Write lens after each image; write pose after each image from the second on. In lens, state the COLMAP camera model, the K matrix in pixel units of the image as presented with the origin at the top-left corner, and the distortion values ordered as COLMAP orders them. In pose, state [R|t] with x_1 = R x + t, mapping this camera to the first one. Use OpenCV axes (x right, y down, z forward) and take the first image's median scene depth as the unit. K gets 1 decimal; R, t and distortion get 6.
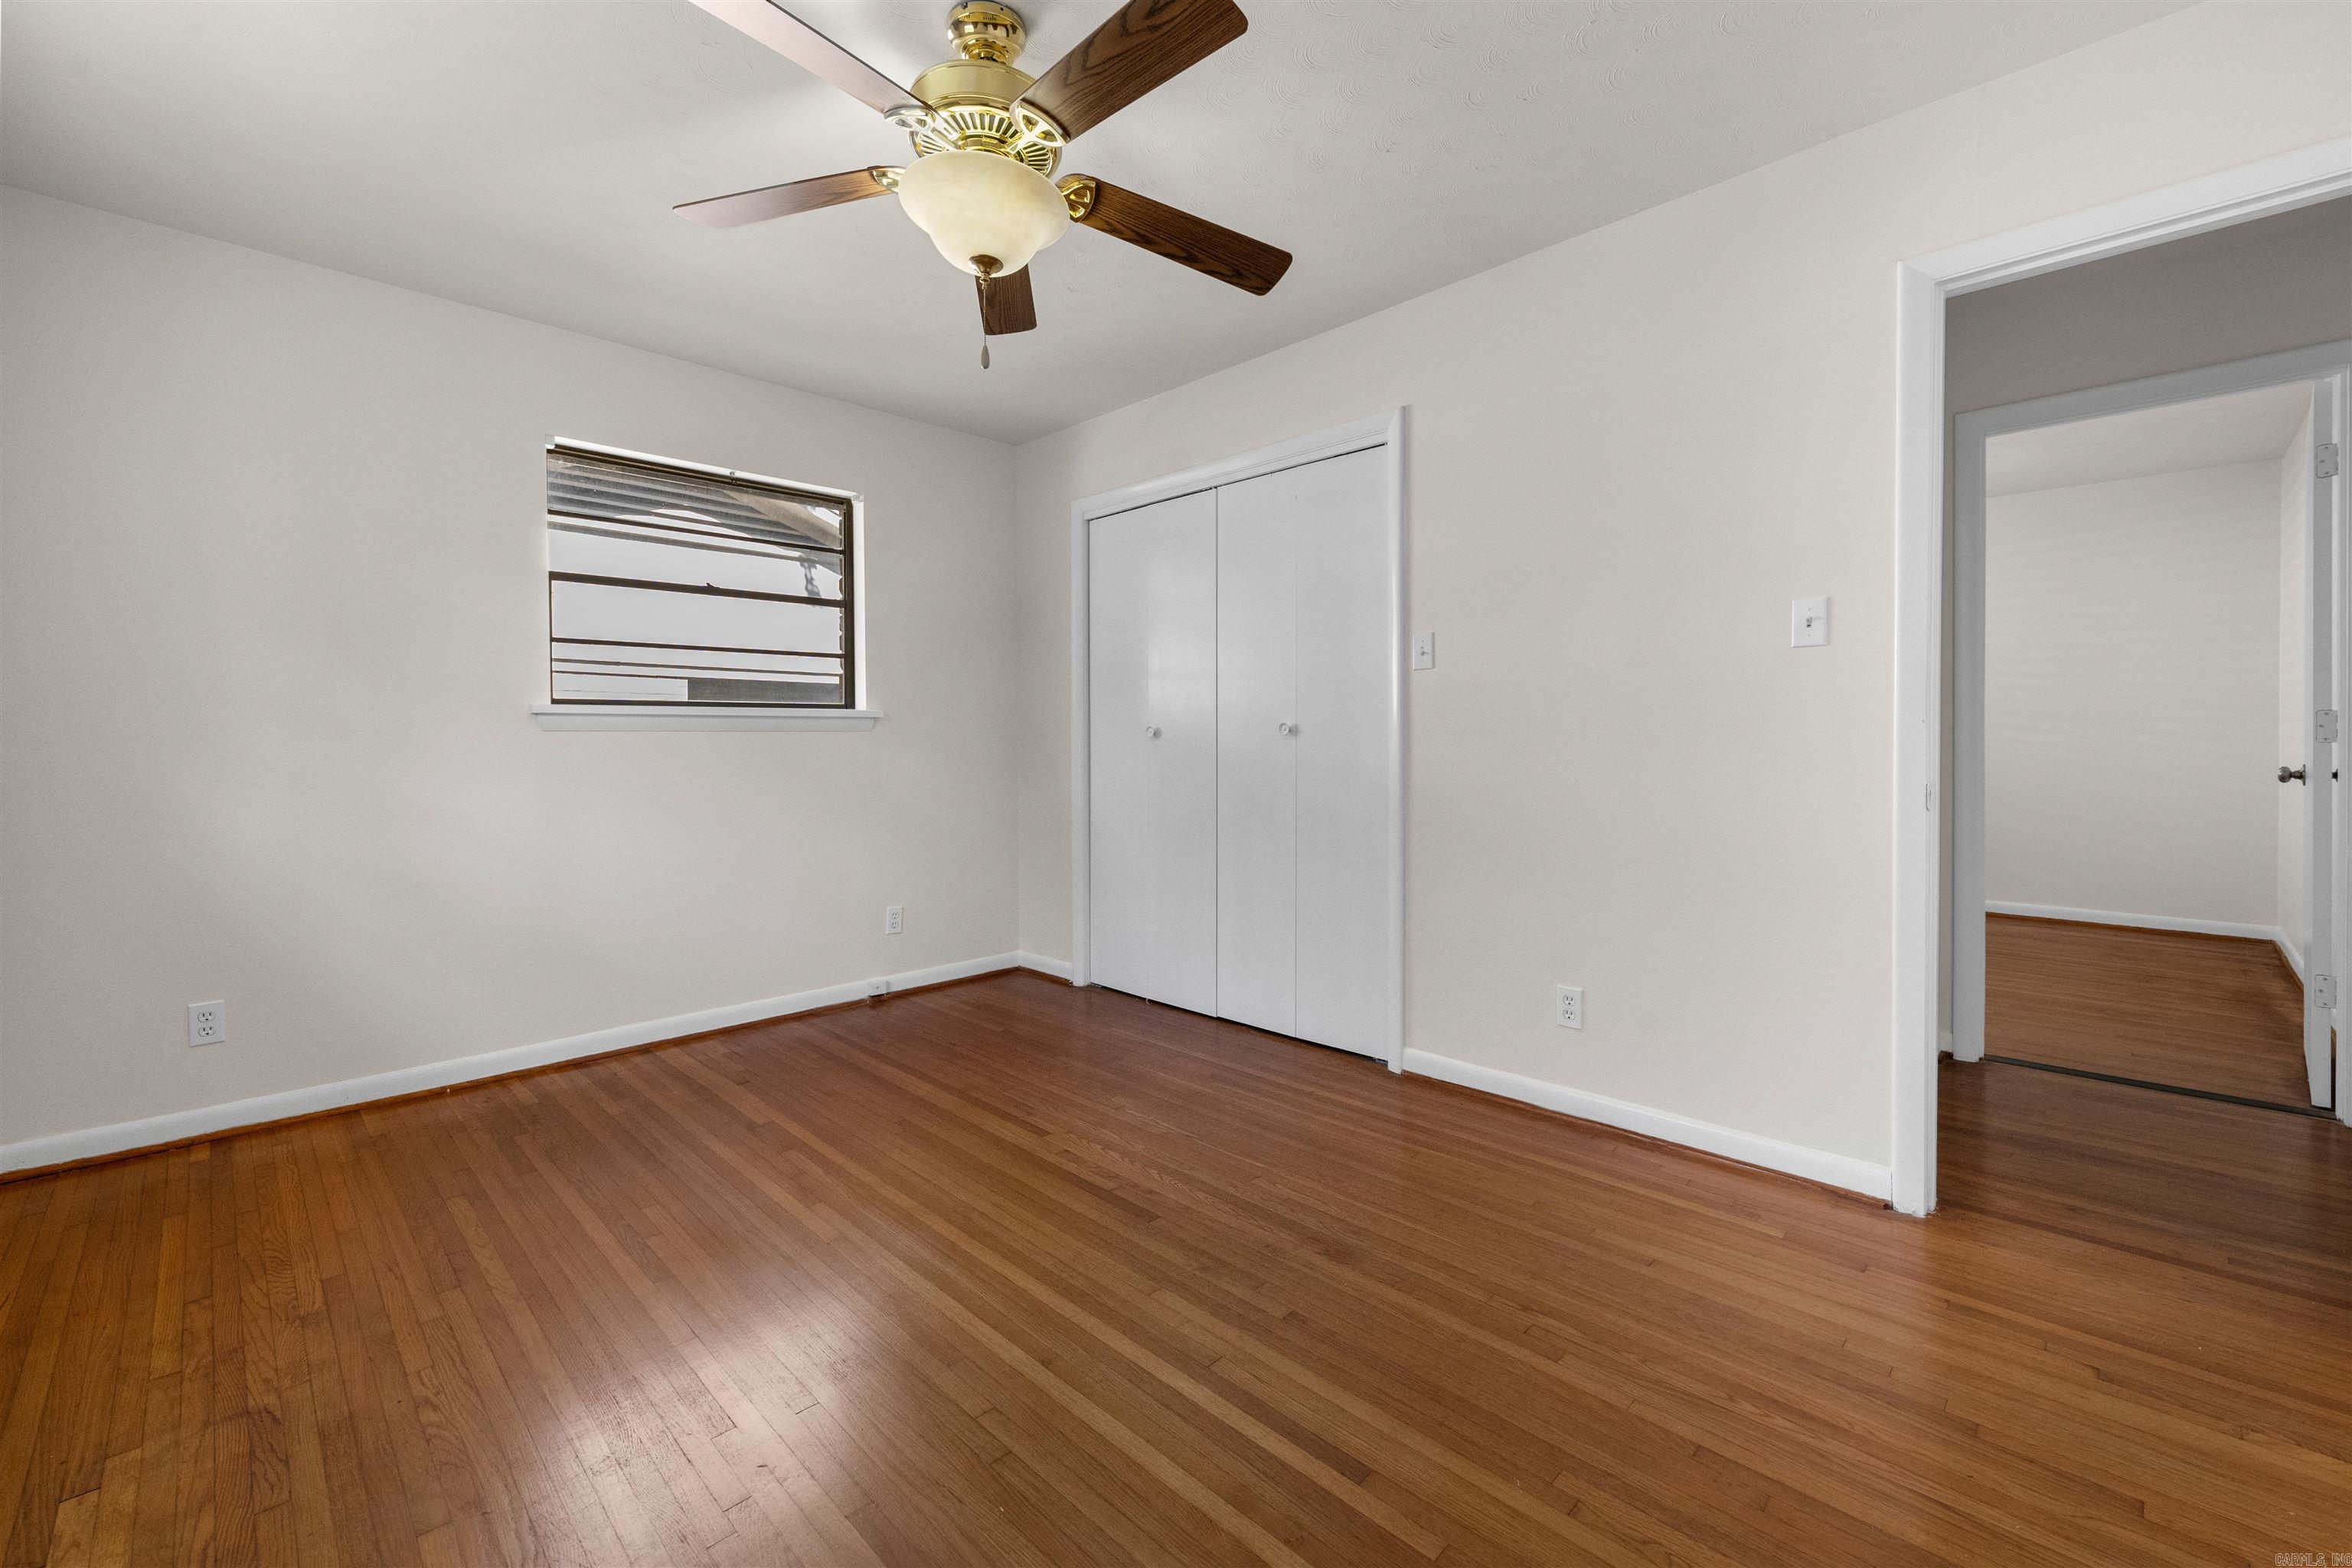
lens RADIAL K [[968.2, 0, 1177.7], [0, 968.2, 745.7], [0, 0, 1]] dist [-0.004226, -0.000637]
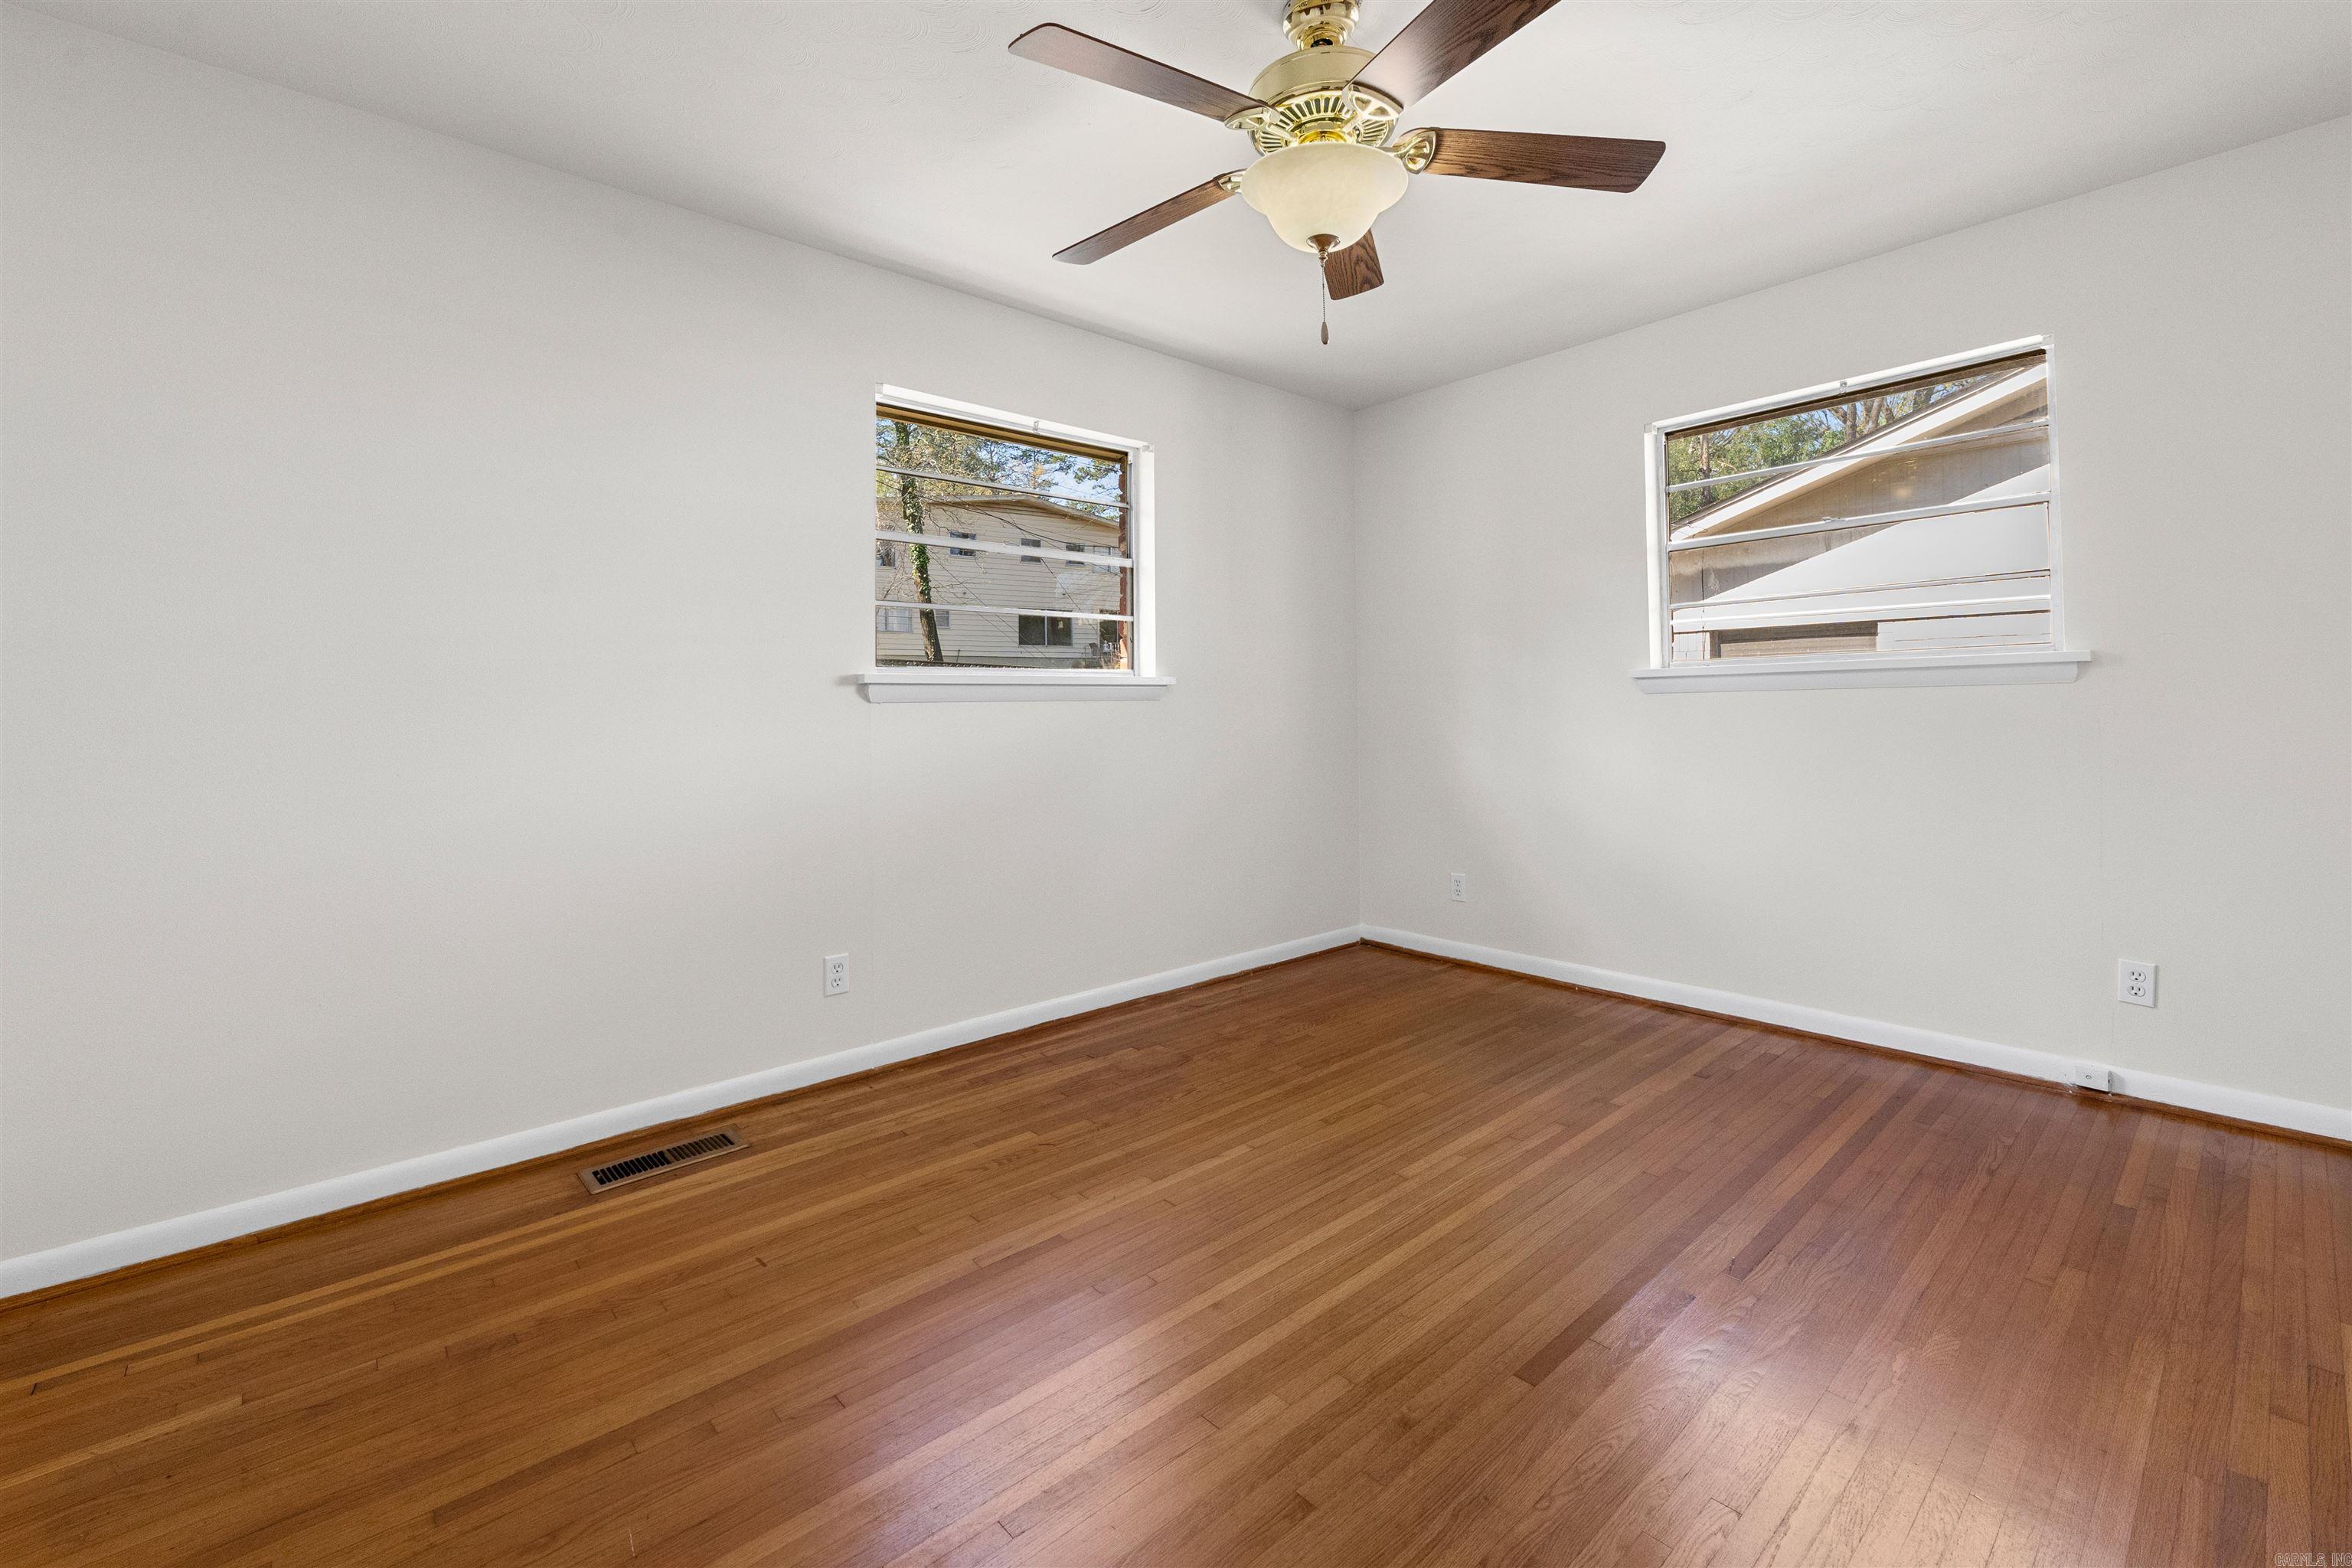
lens RADIAL K [[974.7, 0, 1177.0], [0, 974.7, 676.1], [0, 0, 1]] dist [0.001326, 0.000068]
pose [[-0.066658, -0.029879, -0.997328, 0.625750], [0.009901, 0.999483, -0.030605, -0.008134], [0.997727, -0.011915, -0.066328, 0.689198]]
